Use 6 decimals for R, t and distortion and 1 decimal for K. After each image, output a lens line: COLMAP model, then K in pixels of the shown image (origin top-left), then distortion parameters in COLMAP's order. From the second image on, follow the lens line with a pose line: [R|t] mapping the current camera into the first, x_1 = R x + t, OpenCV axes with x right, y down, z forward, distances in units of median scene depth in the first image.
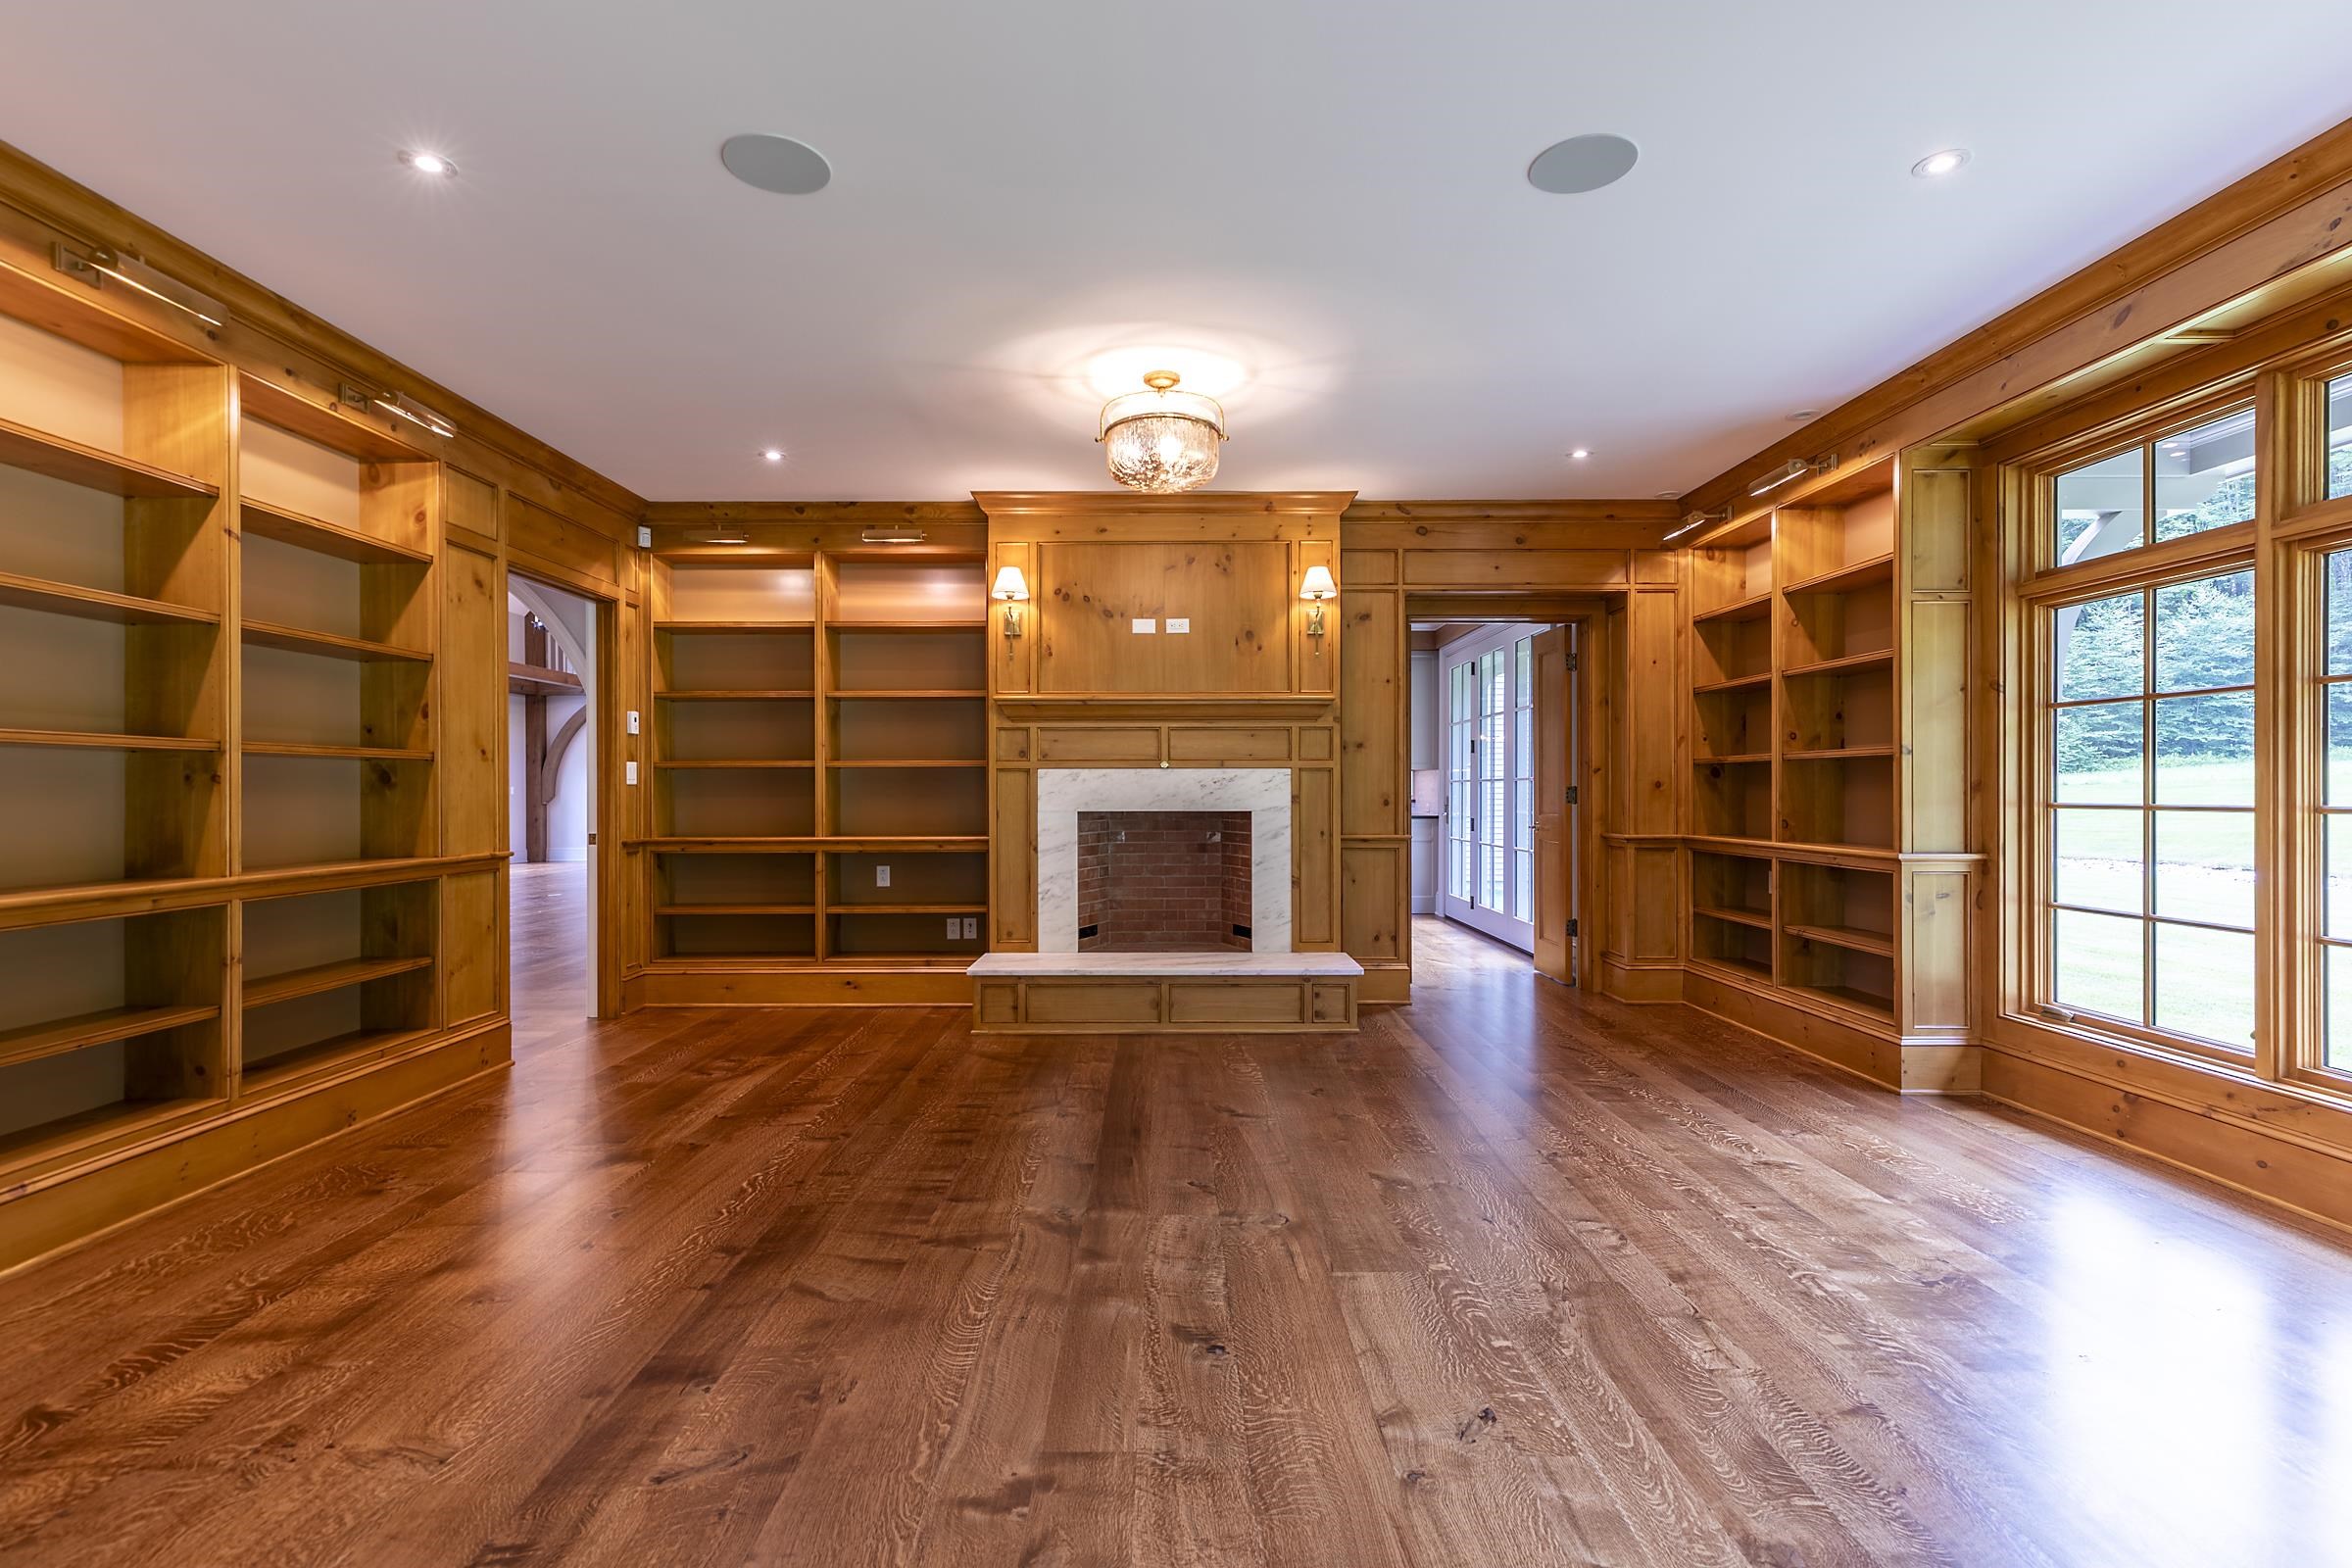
lens RADIAL K [[1071.8, 0, 1164.4], [0, 1071.8, 784.9], [0, 0, 1]] dist [0.001107, 0.000625]
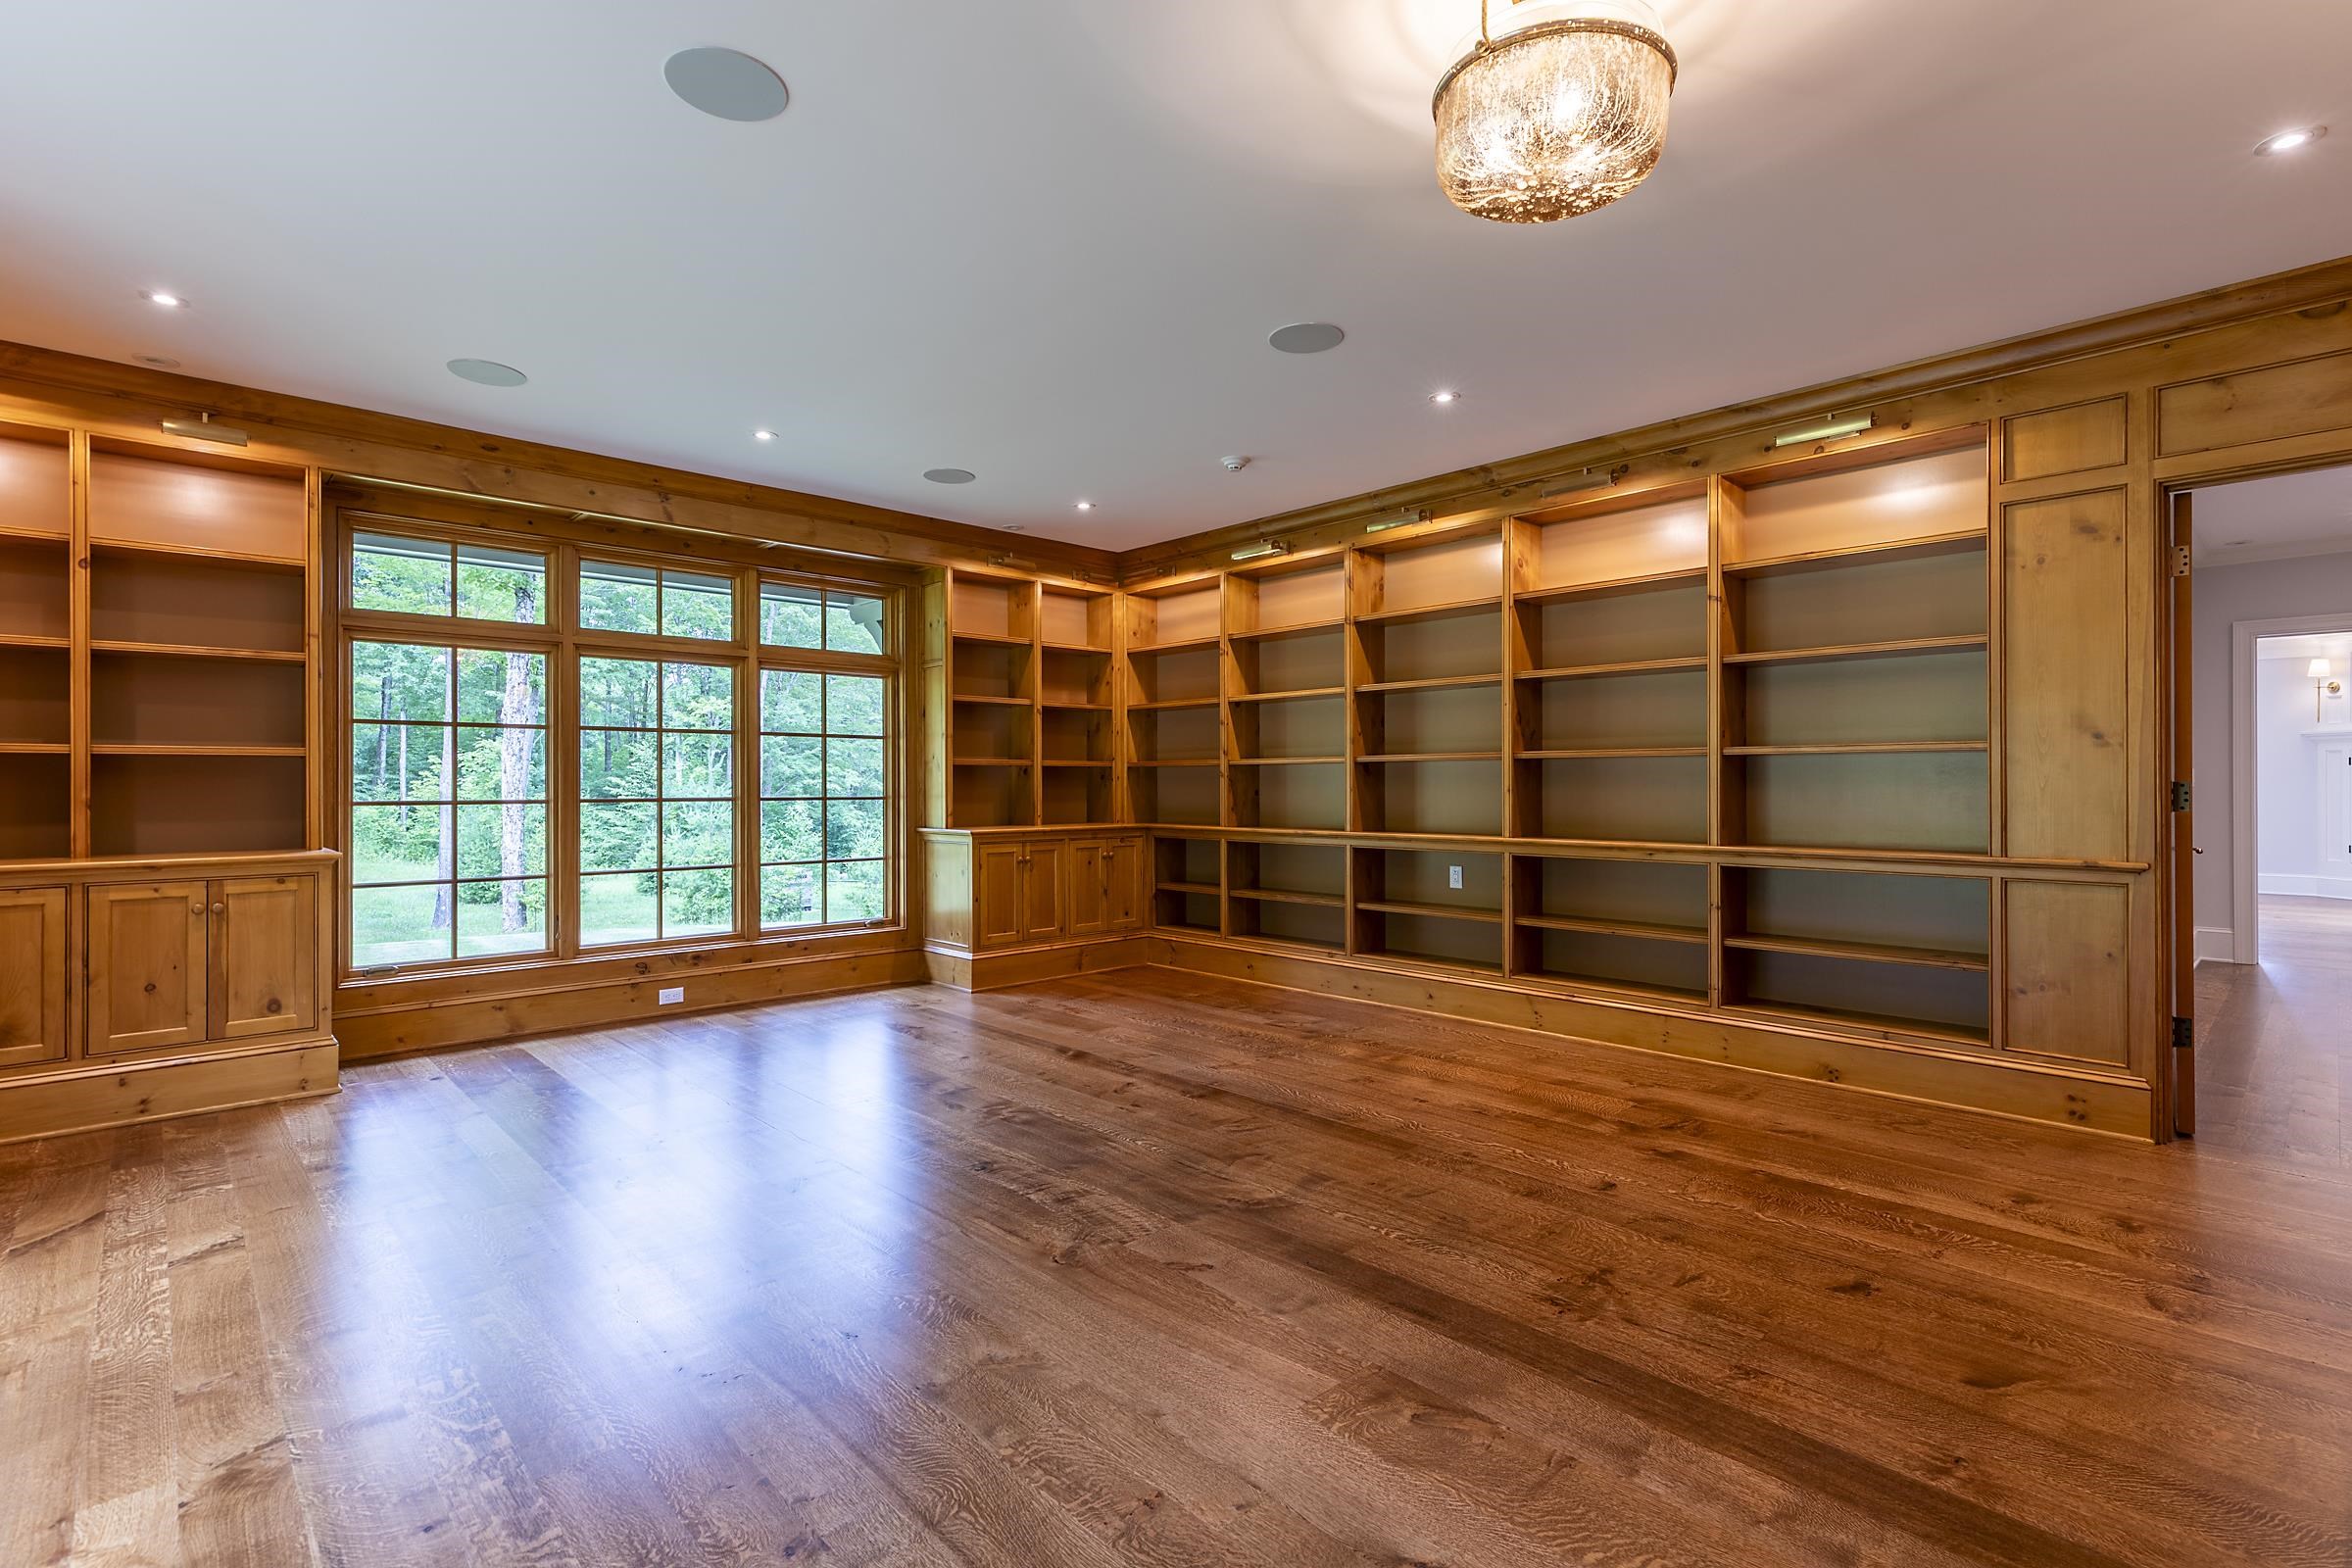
lens RADIAL K [[1071.8, 0, 1164.4], [0, 1071.8, 784.9], [0, 0, 1]] dist [0.001107, 0.000625]
pose [[-0.724562, 0.004007, -0.689198, 0.715223], [0.005963, 0.999982, -0.000455, 0.003667], [0.689184, -0.004439, -0.724573, 1.831541]]
